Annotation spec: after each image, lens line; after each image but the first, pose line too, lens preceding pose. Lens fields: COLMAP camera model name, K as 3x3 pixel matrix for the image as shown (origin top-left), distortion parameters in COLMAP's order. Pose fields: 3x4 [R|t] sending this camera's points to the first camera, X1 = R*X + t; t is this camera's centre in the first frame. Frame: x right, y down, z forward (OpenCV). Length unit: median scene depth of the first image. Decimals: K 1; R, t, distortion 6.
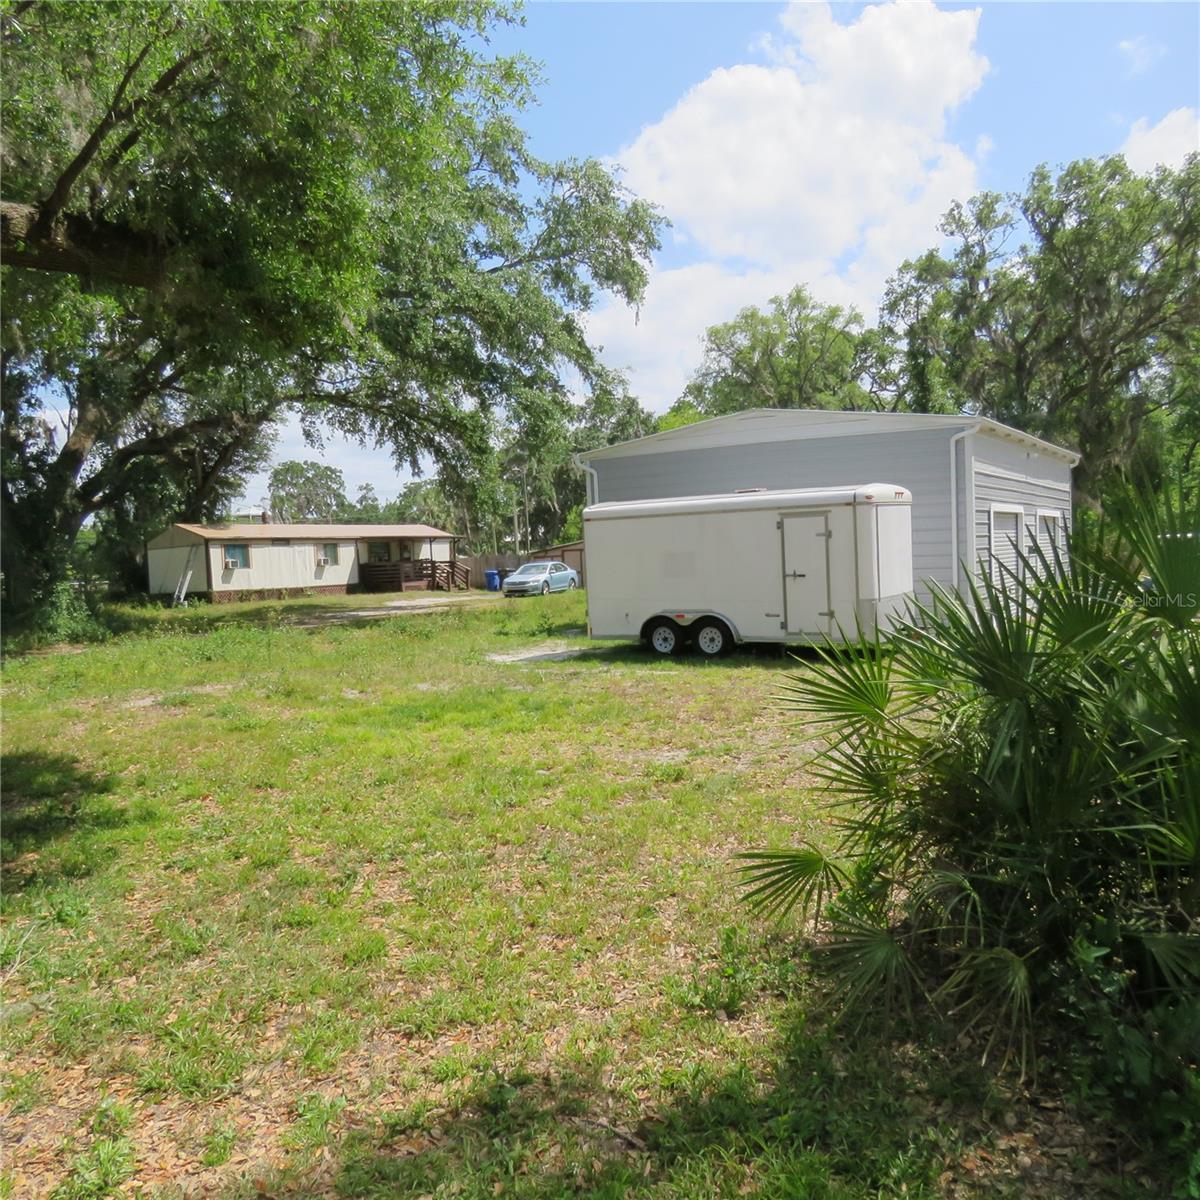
lens RADIAL K [[1010.7, 0, 606.5], [0, 1010.7, 590.6], [0, 0, 1]] dist [-0.014540, 0.004945]
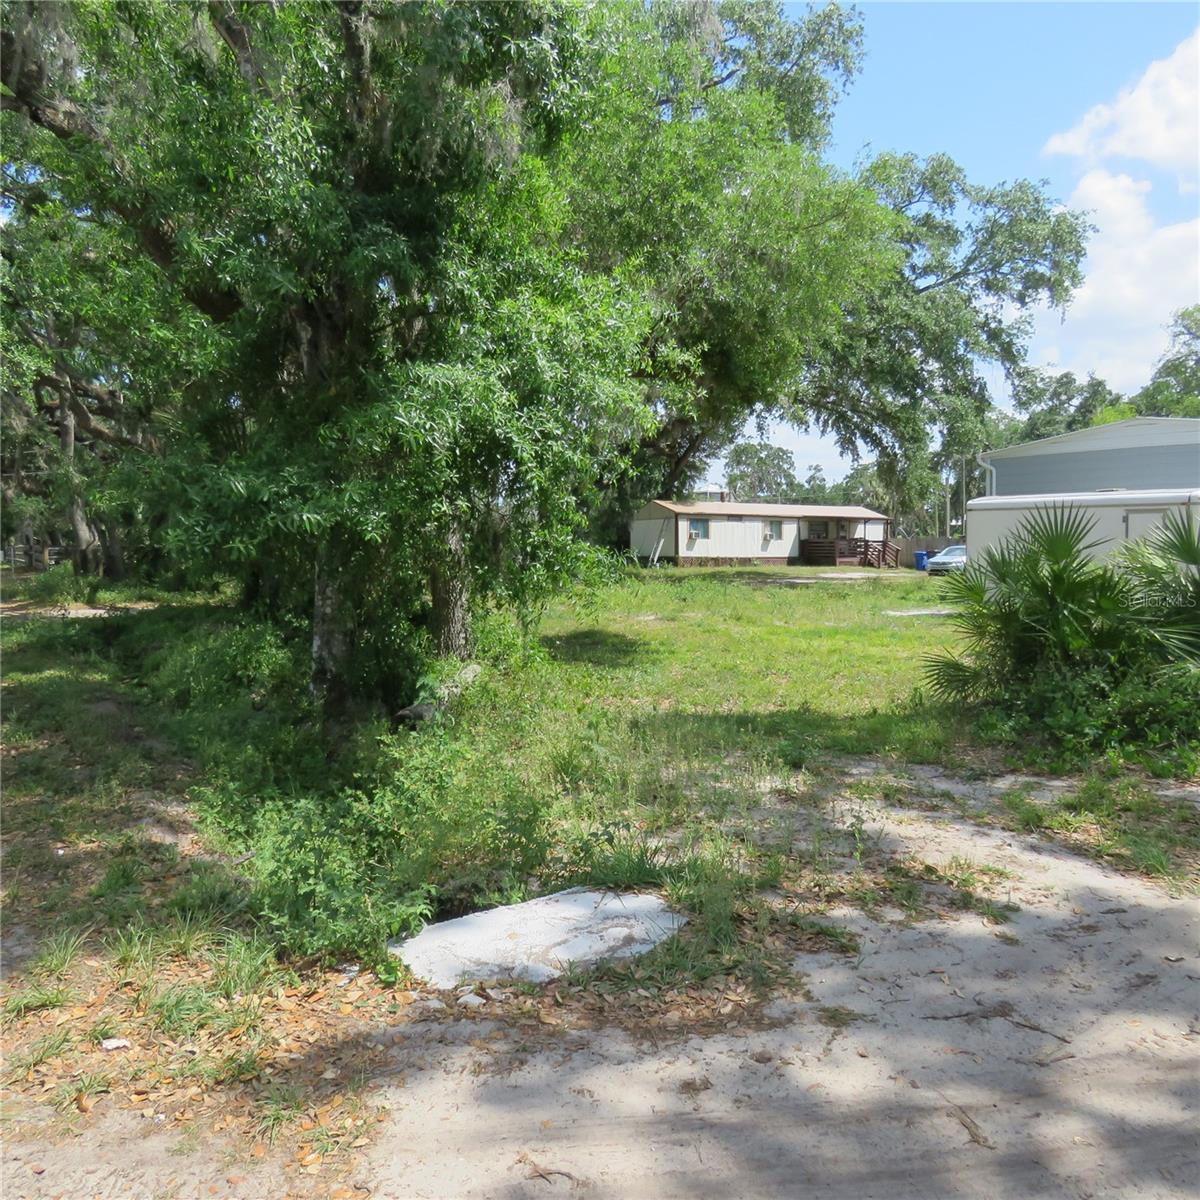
lens RADIAL K [[1010.7, 0, 606.5], [0, 1010.7, 590.6], [0, 0, 1]] dist [-0.014540, 0.004945]
pose [[0.906055, 0.064419, -0.418228, 0.040211], [-0.055805, 0.997902, 0.032809, 0.006107], [0.419464, -0.006388, 0.907749, -0.134252]]
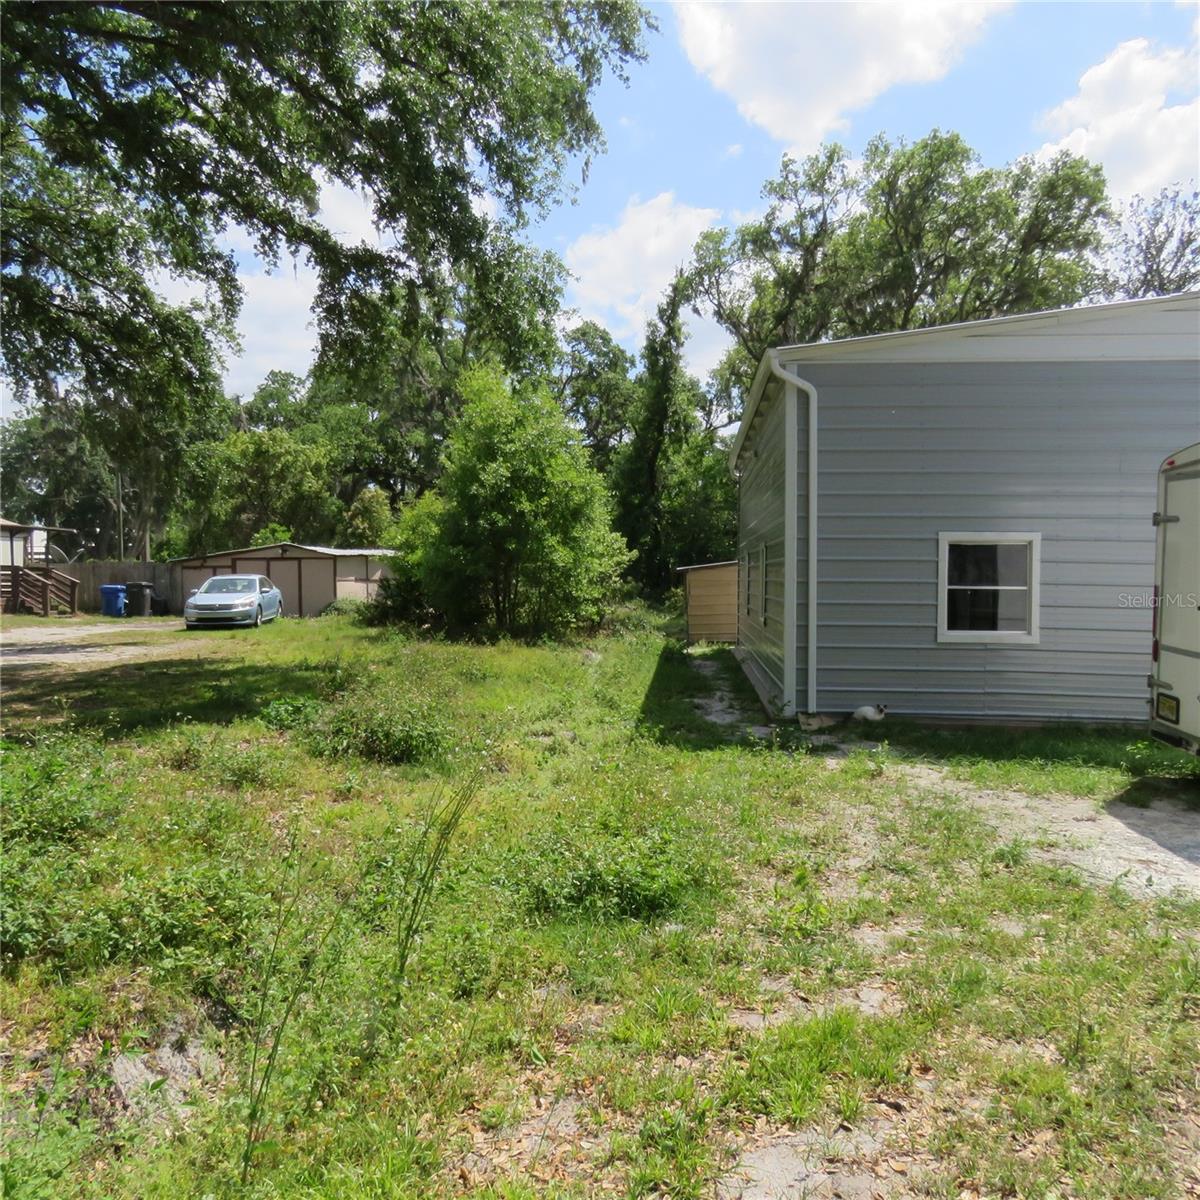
lens RADIAL K [[1017.3, 0, 600.0], [0, 1017.3, 600.0], [0, 0, 1]] dist [0.008641, -0.005762]
pose [[0.886652, 0.025769, 0.461719, -0.157561], [-0.018398, 0.999621, -0.020461, -0.002808], [-0.462071, 0.009647, 0.886790, 0.312248]]
